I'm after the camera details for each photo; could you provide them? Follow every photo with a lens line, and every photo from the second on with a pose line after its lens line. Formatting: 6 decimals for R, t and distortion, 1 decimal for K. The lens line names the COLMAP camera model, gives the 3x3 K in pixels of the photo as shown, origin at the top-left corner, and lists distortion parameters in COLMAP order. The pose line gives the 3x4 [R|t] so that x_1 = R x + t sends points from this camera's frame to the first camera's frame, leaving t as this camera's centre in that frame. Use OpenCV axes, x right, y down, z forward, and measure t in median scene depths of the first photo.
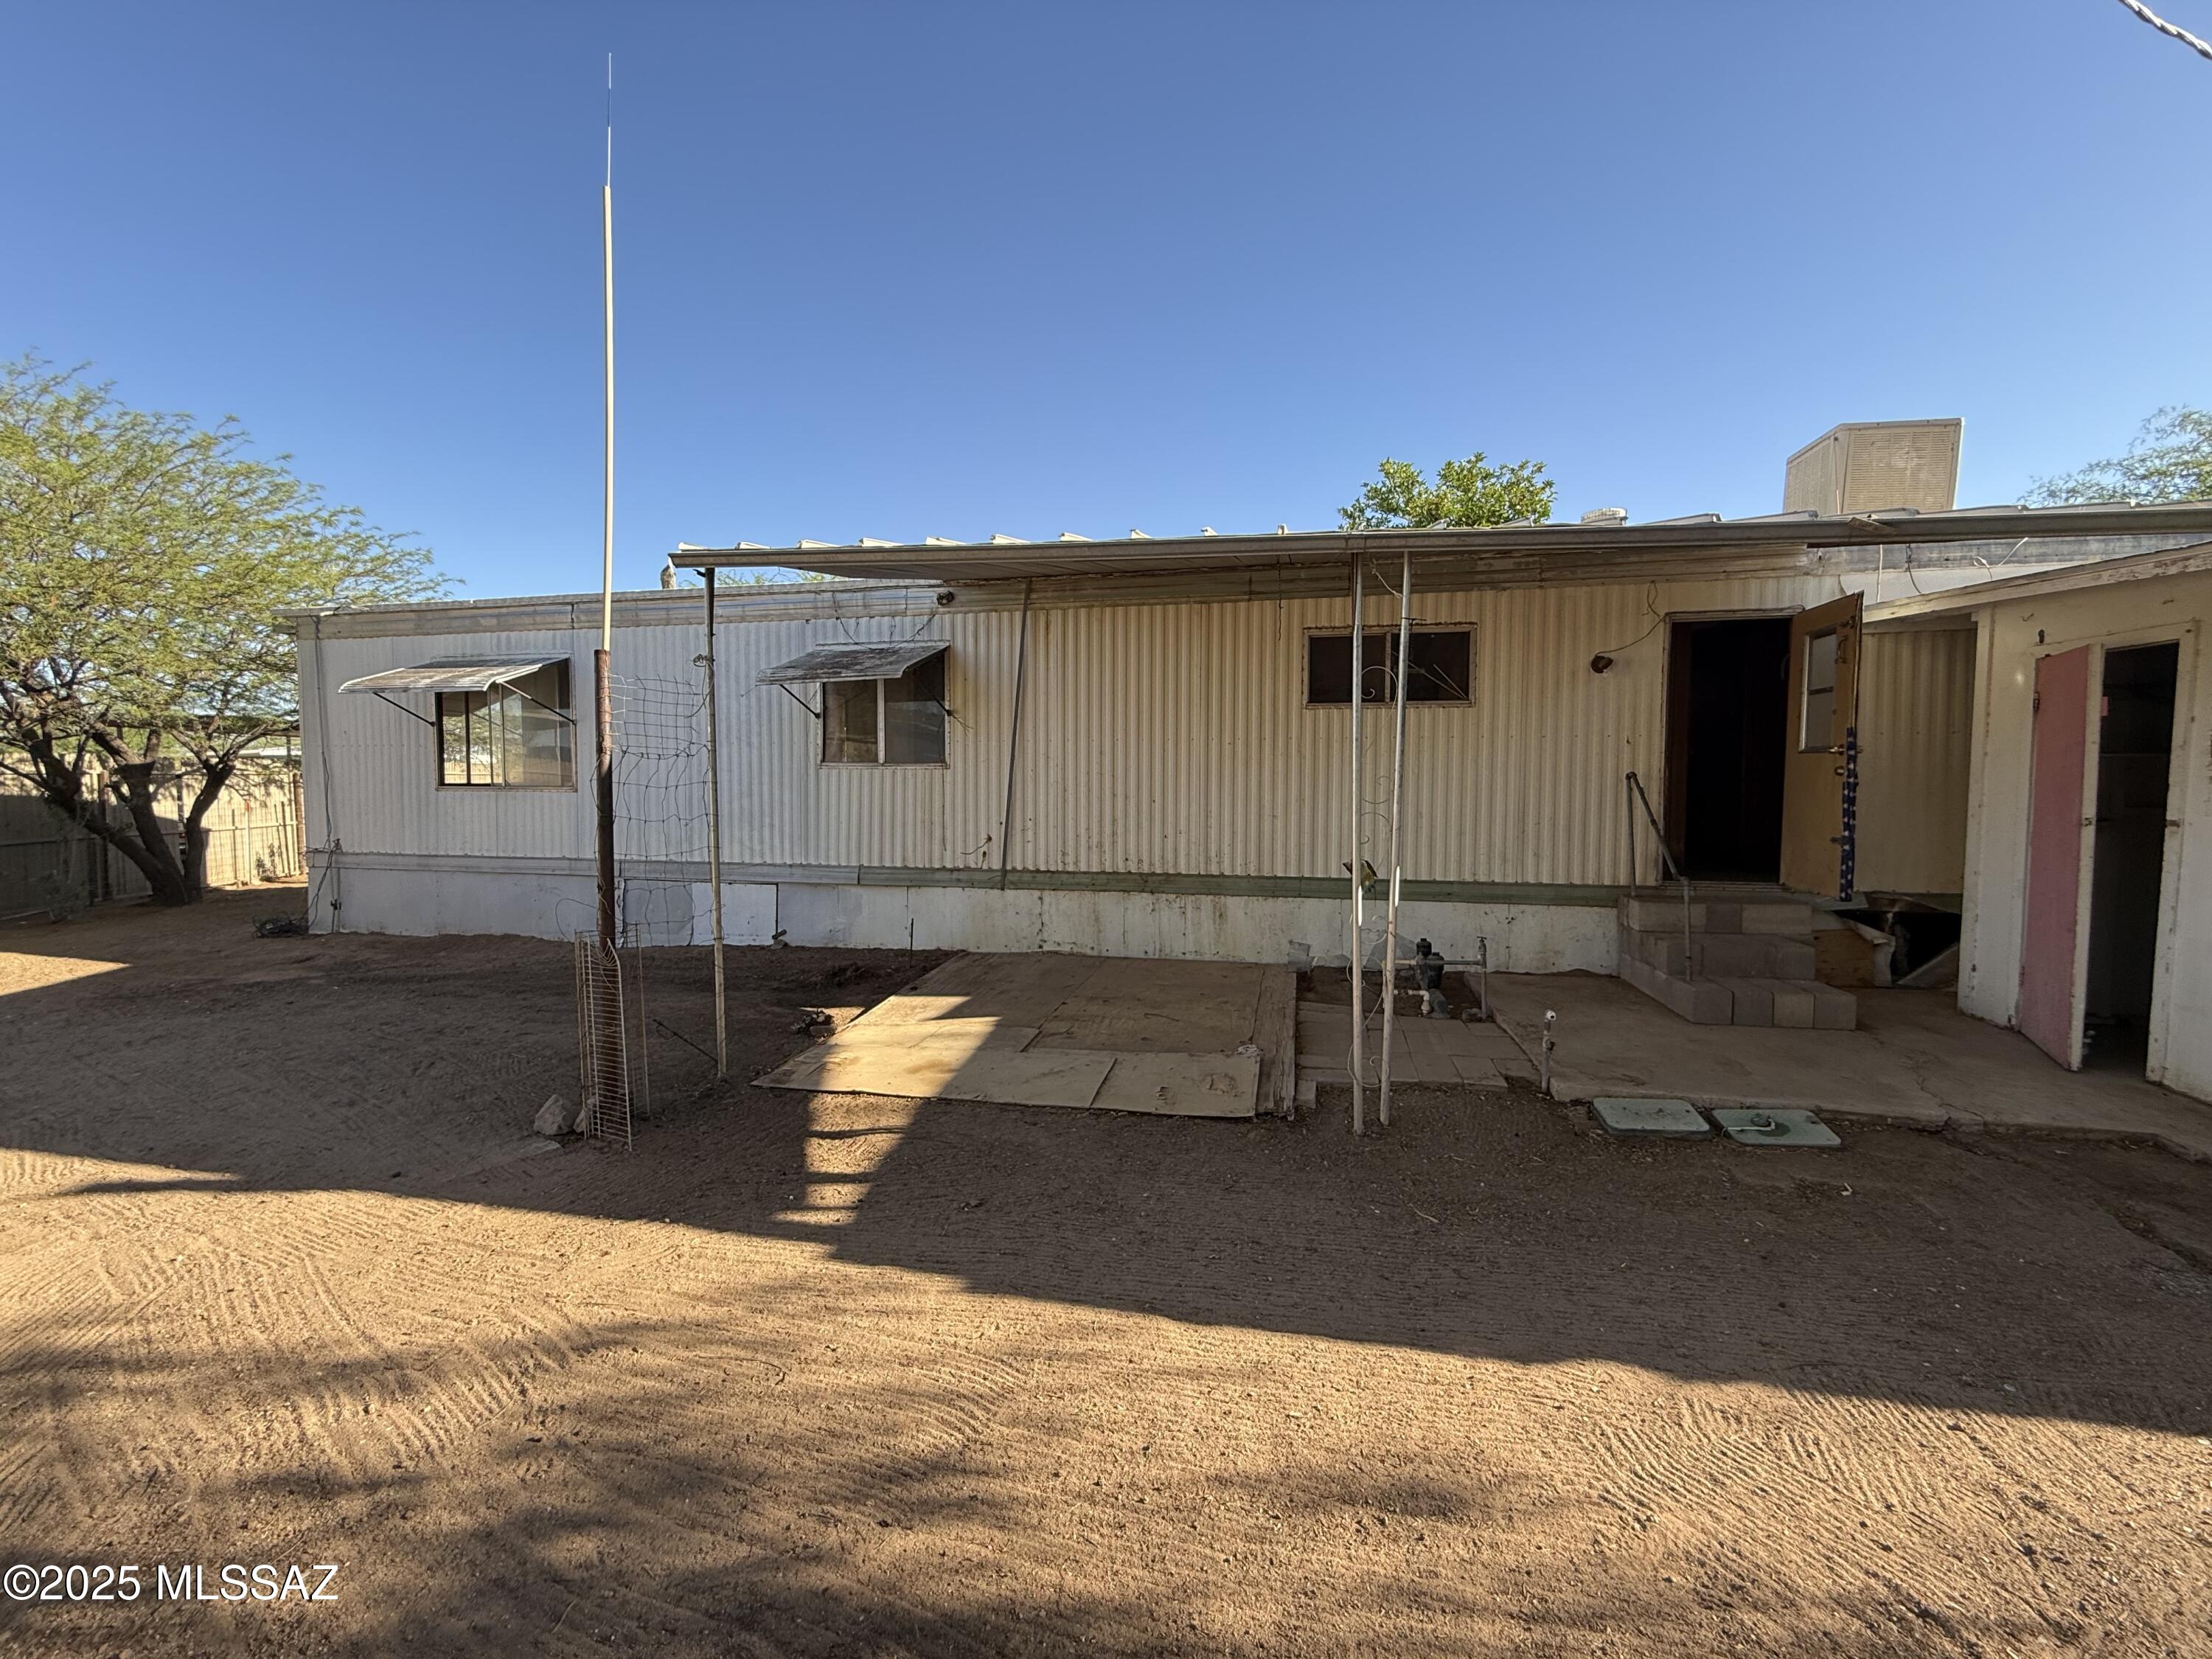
lens RADIAL K [[888.8, 0, 1096.4], [0, 888.8, 826.3], [0, 0, 1]] dist [0.003961, 0.000802]
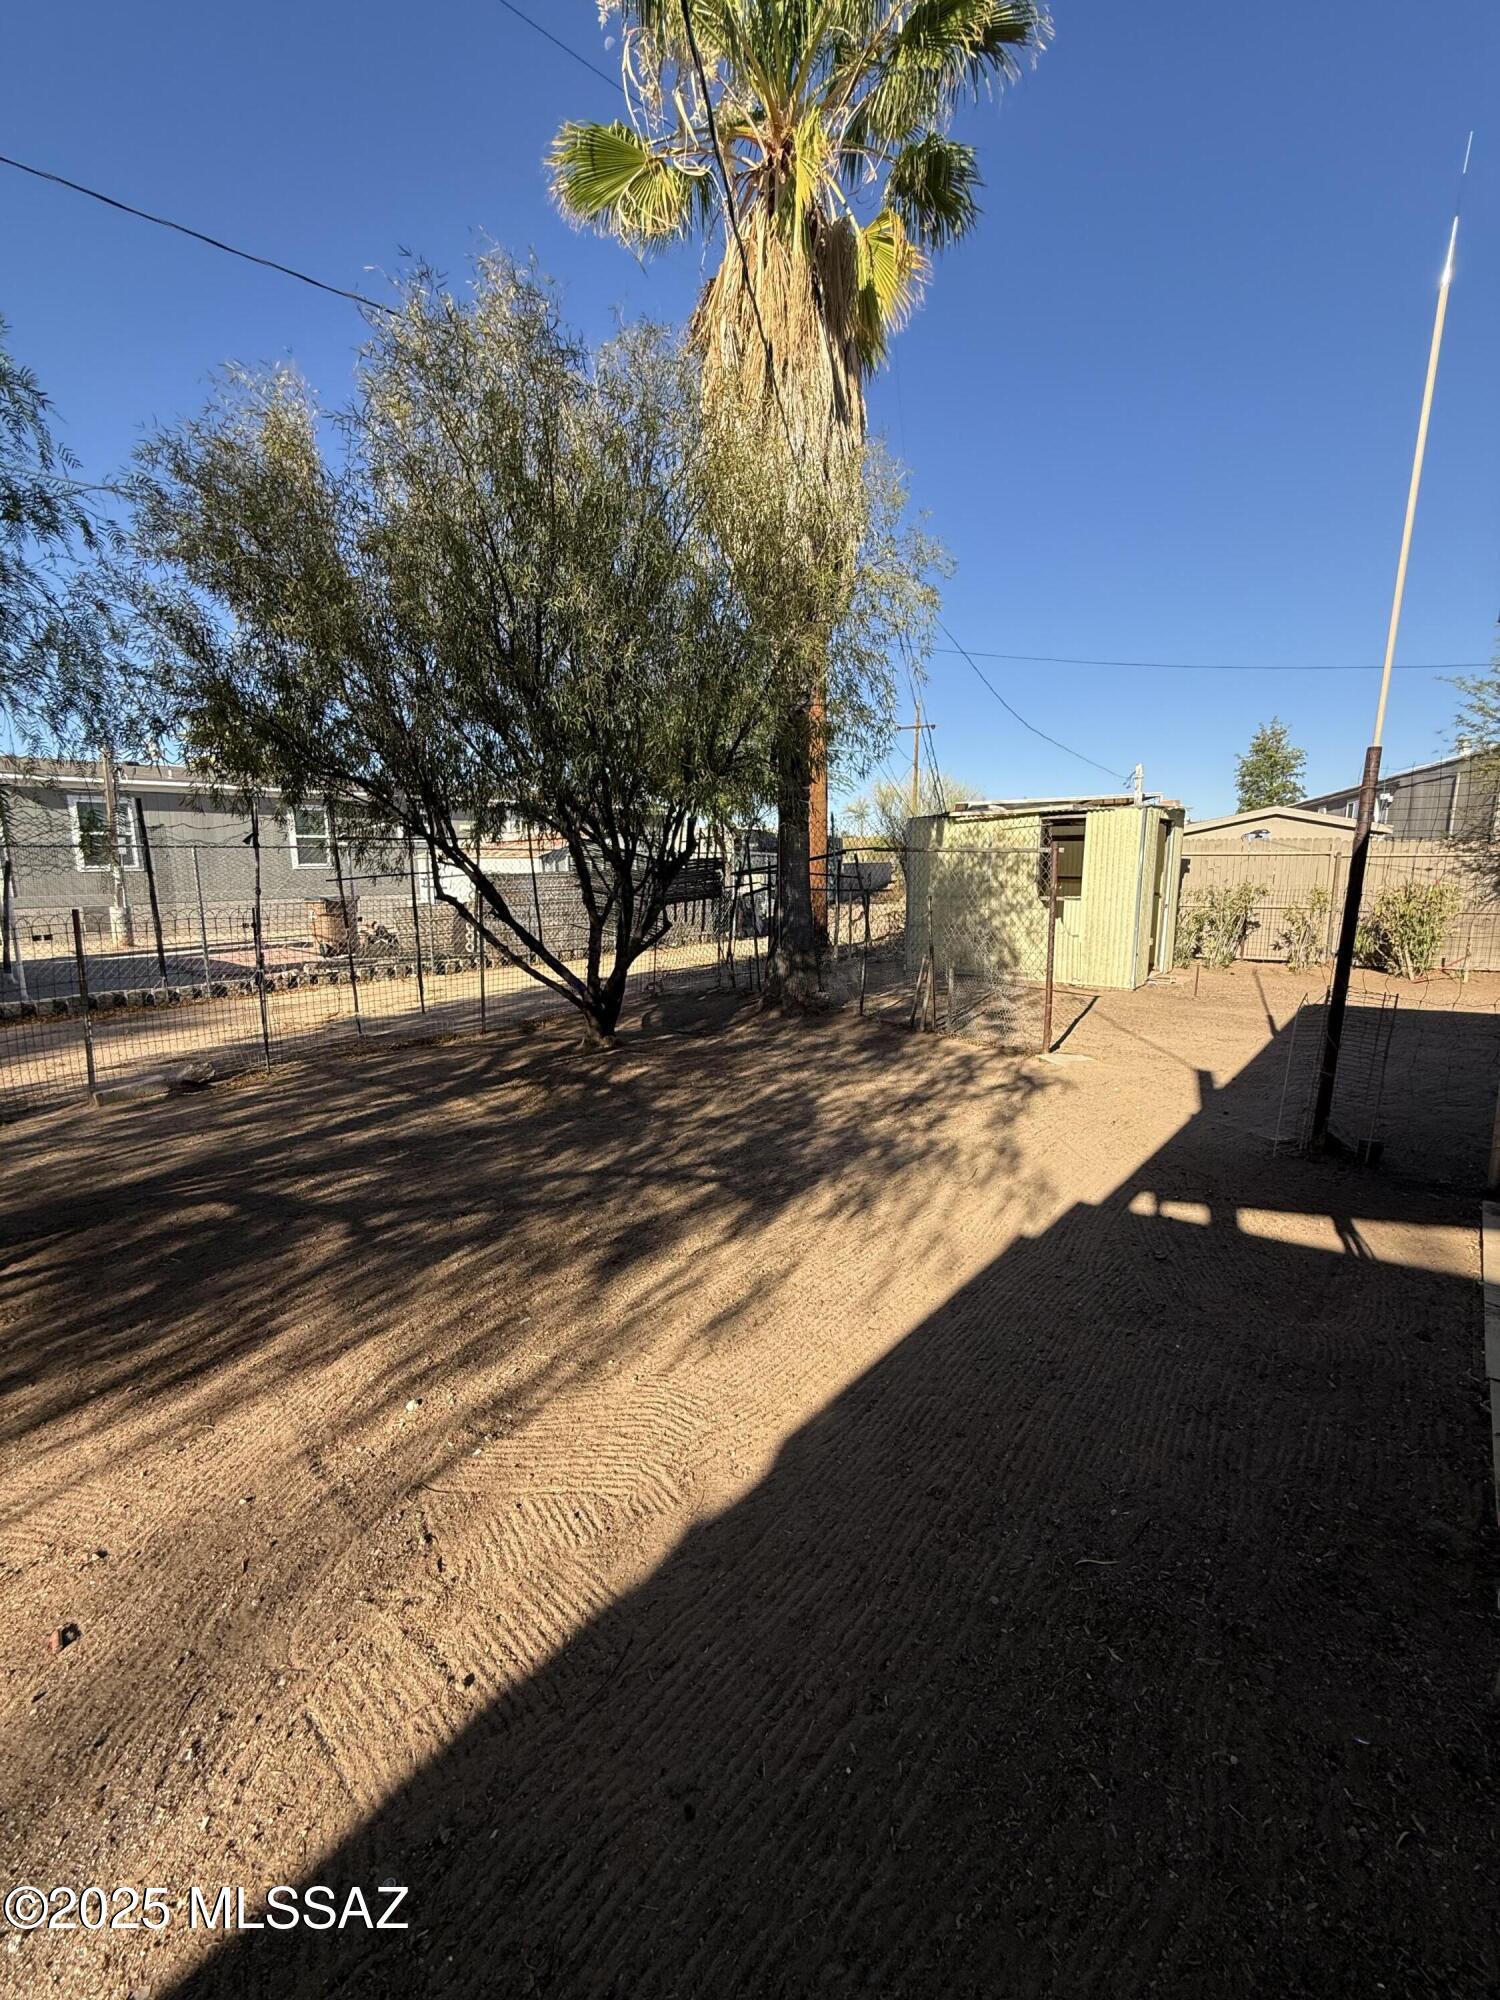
lens RADIAL K [[803.6, 0, 753.0], [0, 803.6, 1005.0], [0, 0, 1]] dist [0.003961, 0.000802]
pose [[-0.488183, 0.153939, -0.859058, 1.228090], [-0.038593, 0.979551, 0.197462, -0.074693], [0.871888, 0.129551, -0.472259, 1.341388]]
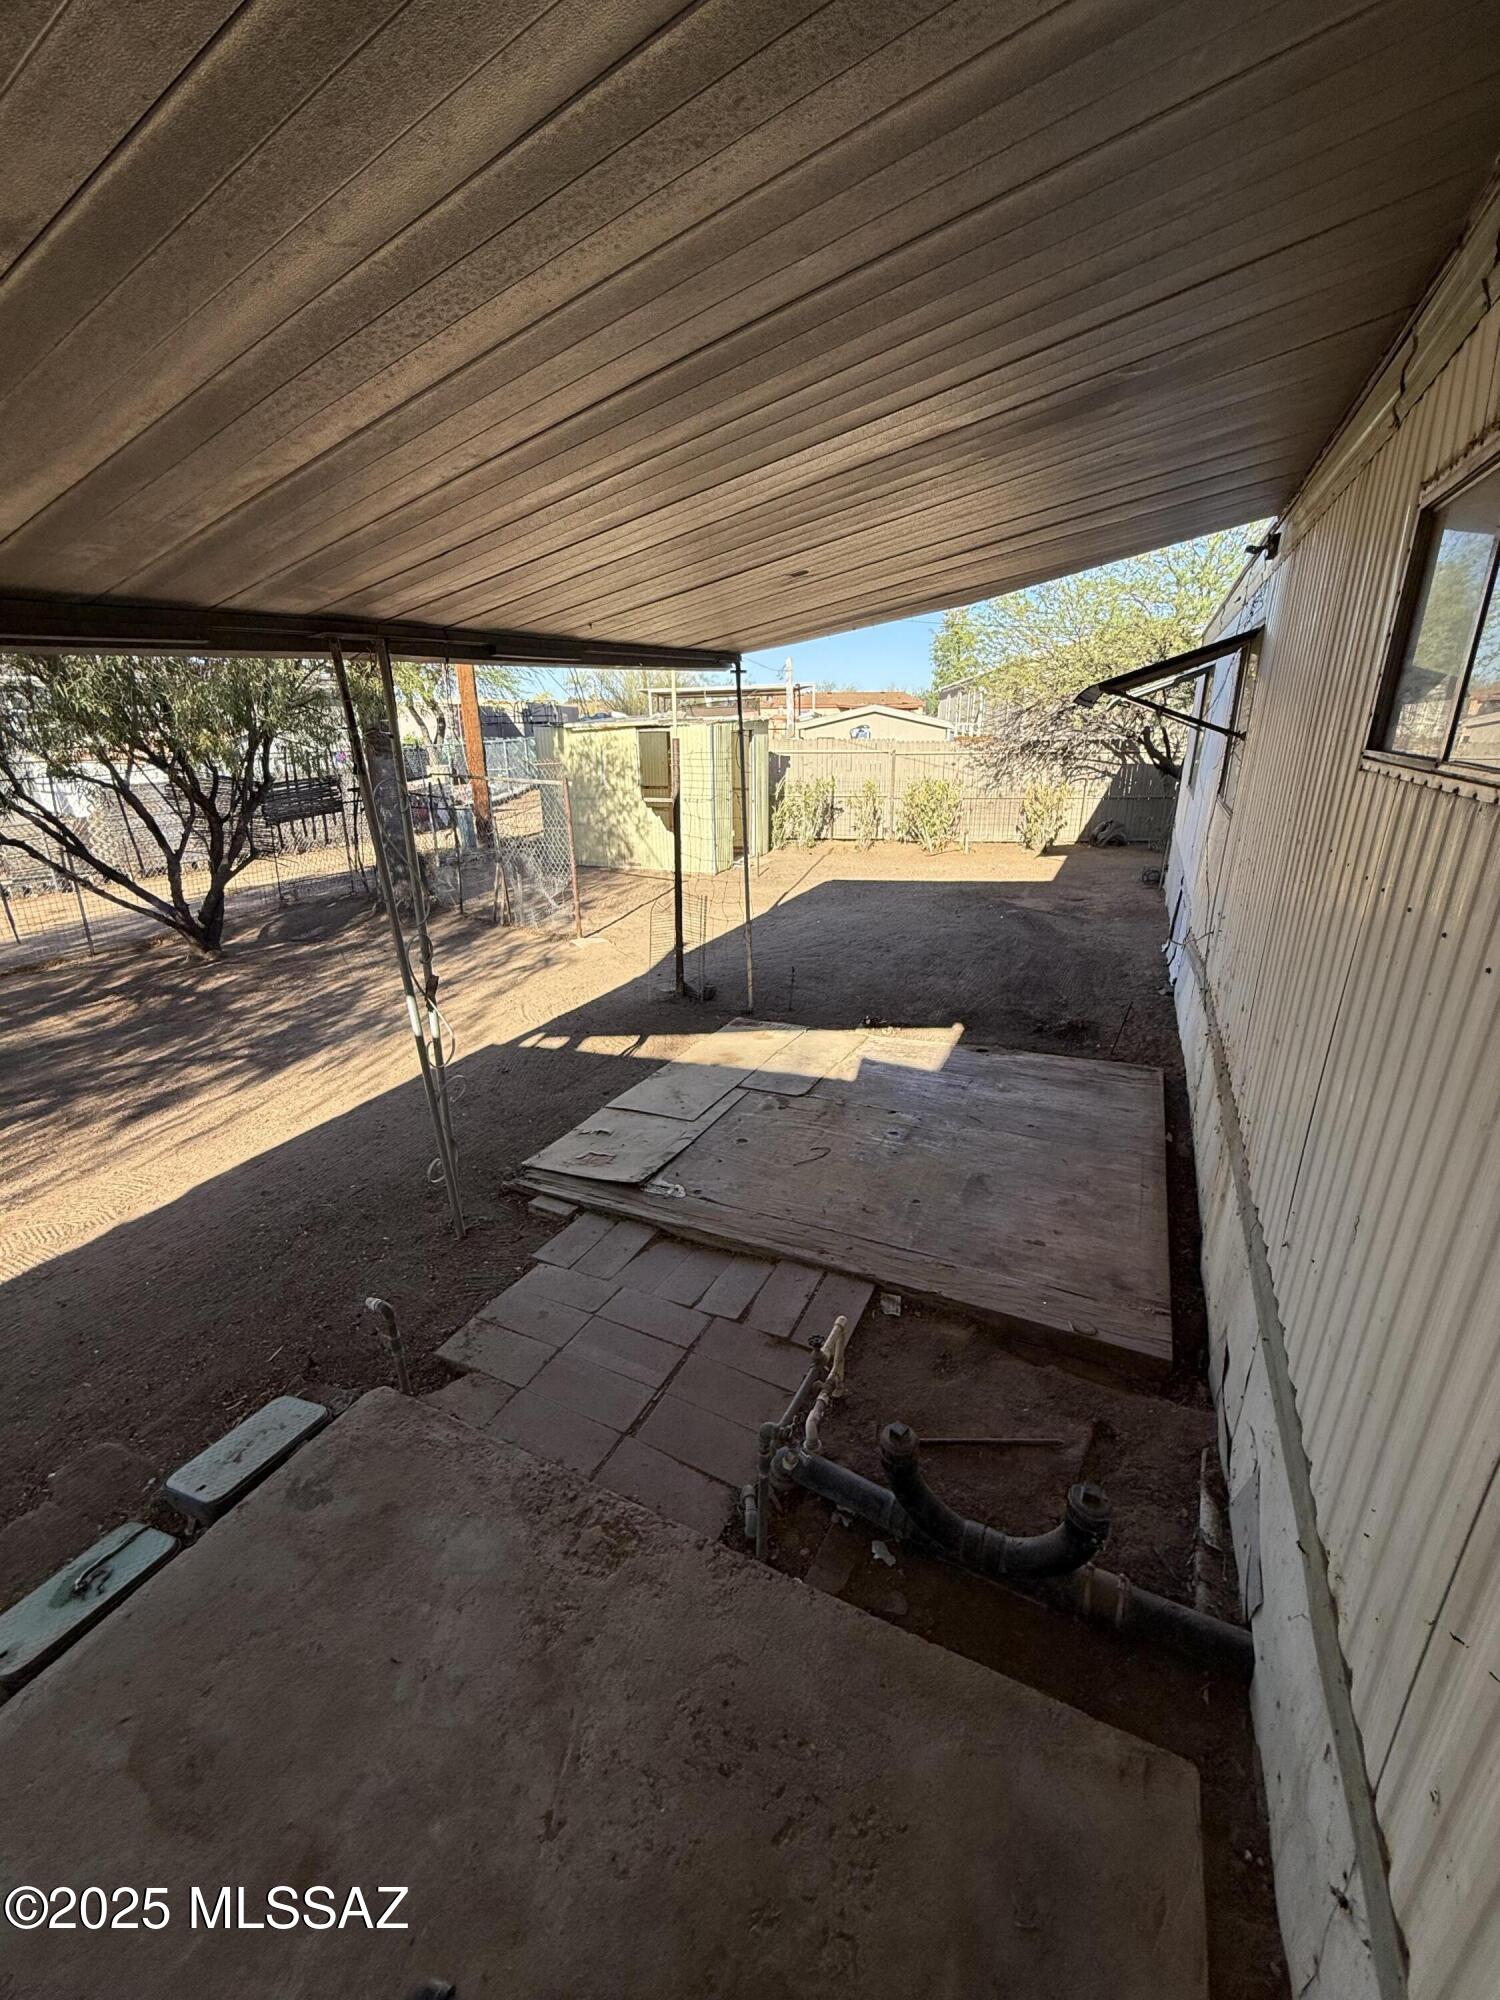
lens RADIAL K [[803.6, 0, 756.8], [0, 803.6, 1004.9], [0, 0, 1]] dist [0.003961, 0.000802]
pose [[-0.228957, 0.326795, -0.916943, 1.678058], [-0.035729, 0.938509, 0.343402, -0.406538], [0.972781, 0.111386, -0.203202, 2.487792]]
